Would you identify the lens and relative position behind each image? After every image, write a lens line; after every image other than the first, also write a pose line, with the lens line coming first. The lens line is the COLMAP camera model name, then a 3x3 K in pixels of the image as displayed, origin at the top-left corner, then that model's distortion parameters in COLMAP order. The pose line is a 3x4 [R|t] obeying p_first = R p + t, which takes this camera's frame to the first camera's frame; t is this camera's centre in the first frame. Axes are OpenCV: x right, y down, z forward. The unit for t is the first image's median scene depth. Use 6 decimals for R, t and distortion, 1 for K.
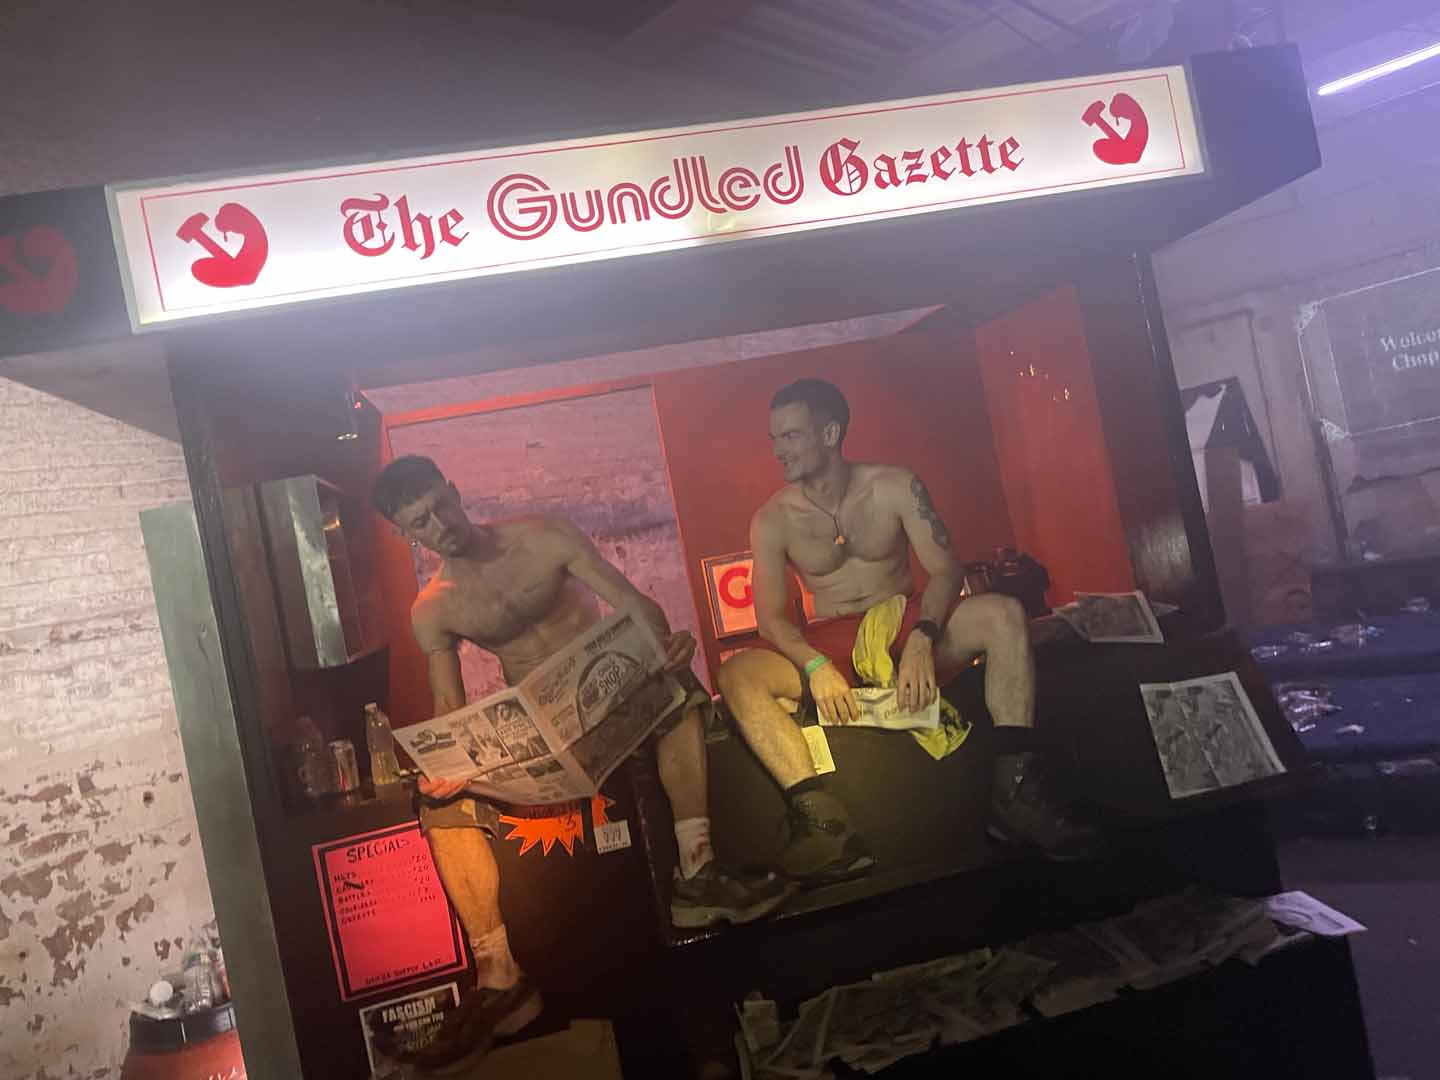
lens RADIAL K [[1085.3, 0, 720.0], [0, 1085.3, 540.0], [0, 0, 1]] dist [0.113891, -0.168179]
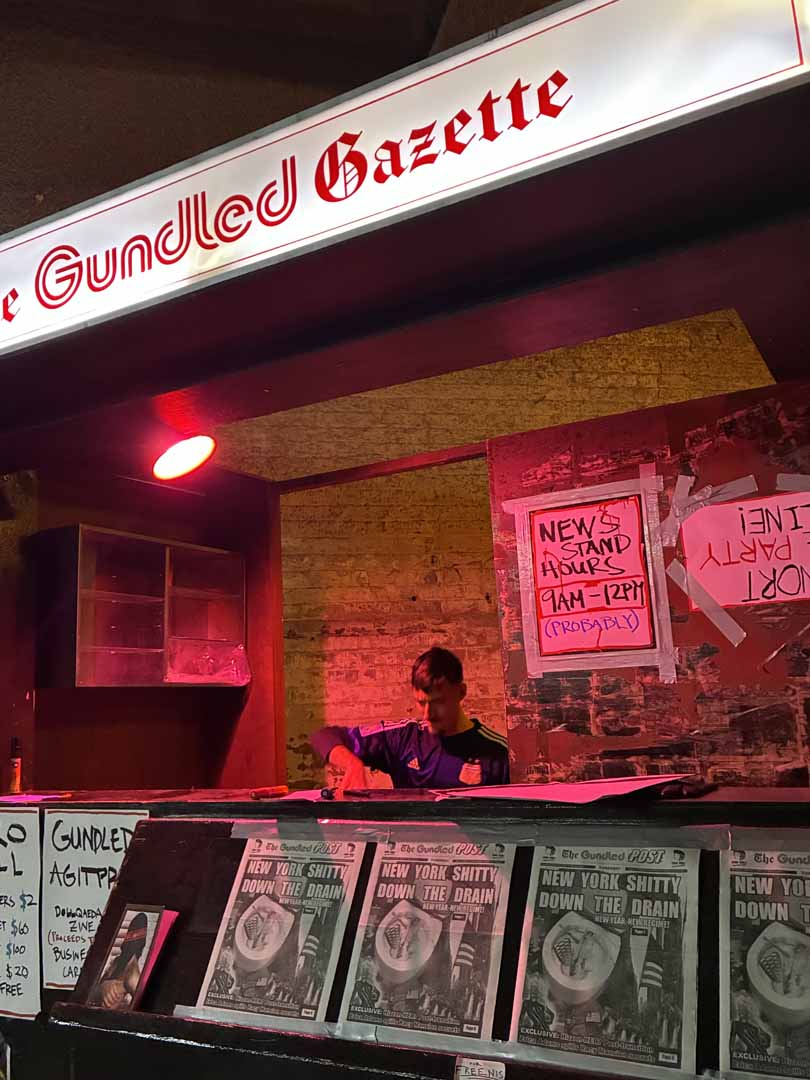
lens RADIAL K [[933.1, 0, 408.2], [0, 933.1, 460.5], [0, 0, 1]] dist [-0.013915, -0.006067]
pose [[0.711372, -0.003861, -0.702805, 0.603449], [-0.075474, 0.993783, -0.081853, -0.073690], [0.698752, 0.111272, 0.706657, 0.560308]]
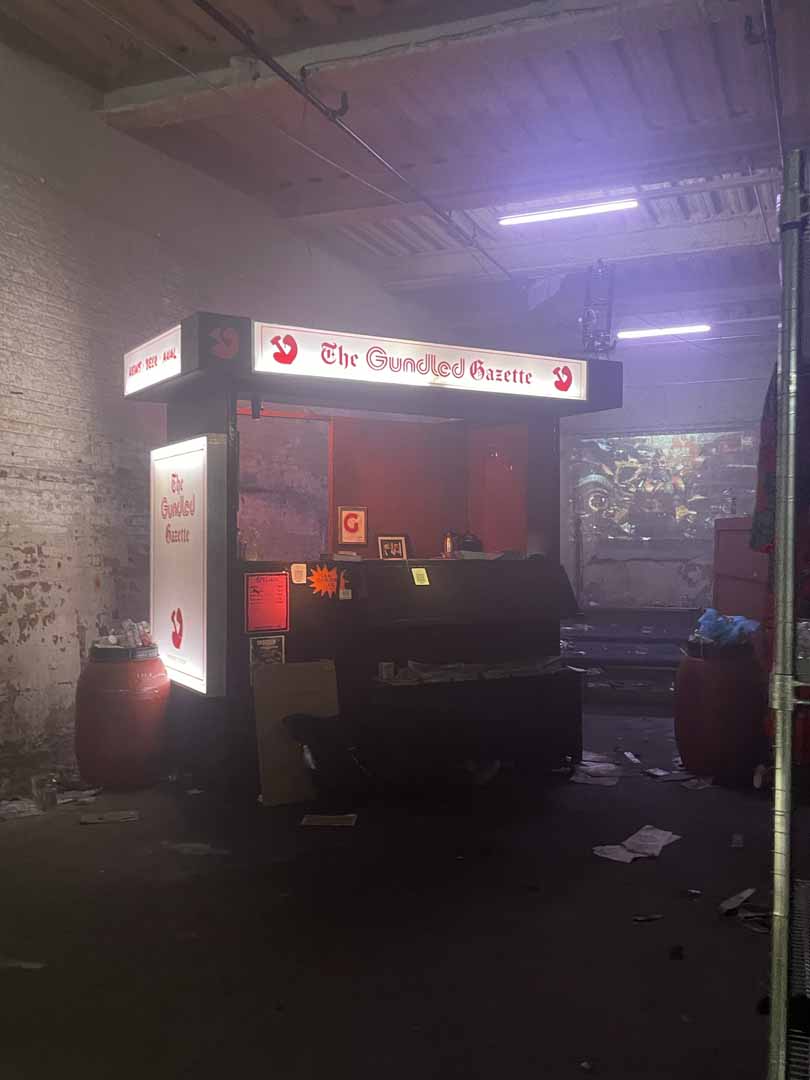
lens RADIAL K [[813.9, 0, 405.0], [0, 813.9, 540.0], [0, 0, 1]] dist [0.113891, -0.168179]
pose [[0.936359, 0.191049, 0.294504, -0.572014], [-0.187998, 0.981398, -0.038916, 0.195317], [-0.296460, -0.018927, 0.954858, -0.913865]]
